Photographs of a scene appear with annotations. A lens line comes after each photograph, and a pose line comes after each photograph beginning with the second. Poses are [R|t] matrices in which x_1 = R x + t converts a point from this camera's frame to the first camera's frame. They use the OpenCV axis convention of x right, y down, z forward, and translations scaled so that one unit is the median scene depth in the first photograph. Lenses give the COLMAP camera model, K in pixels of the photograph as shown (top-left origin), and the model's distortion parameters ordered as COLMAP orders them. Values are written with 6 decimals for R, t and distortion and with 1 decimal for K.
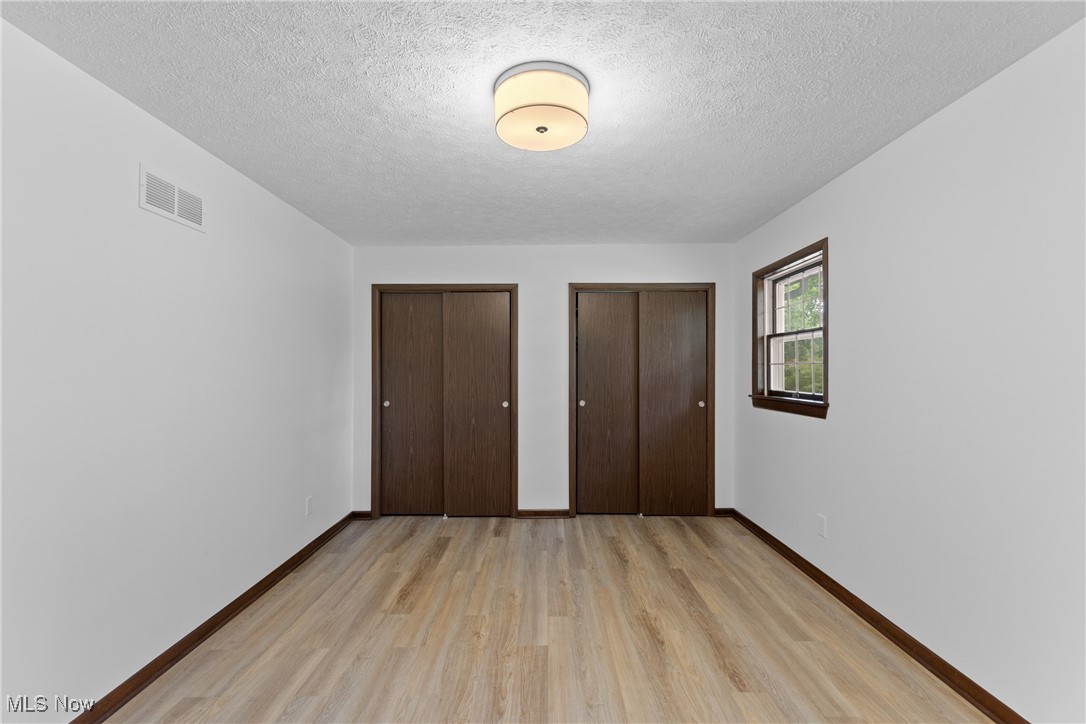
lens RADIAL K [[503.3, 0, 544.0], [0, 503.3, 364.0], [0, 0, 1]] dist [0.007791, -0.001609]
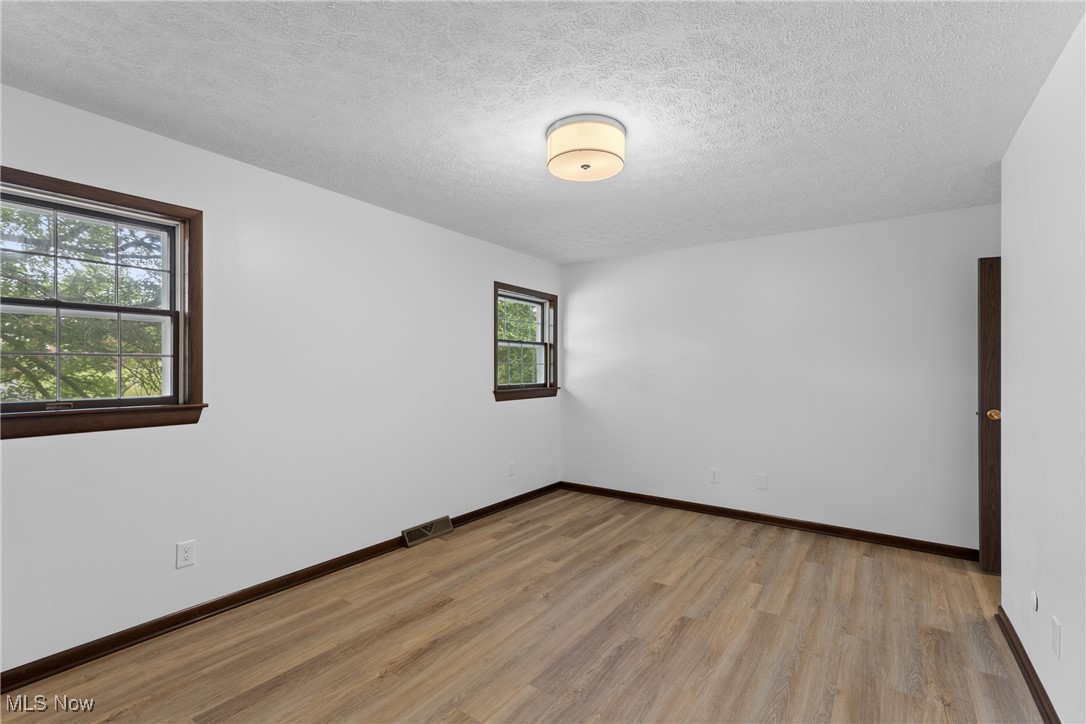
lens RADIAL K [[503.3, 0, 545.6], [0, 503.3, 361.7], [0, 0, 1]] dist [0.007791, -0.001609]
pose [[-0.825737, 0.005794, 0.564026, -0.517499], [-0.007335, 0.999752, -0.021008, 0.025506], [-0.564008, -0.021484, -0.825490, 1.744761]]
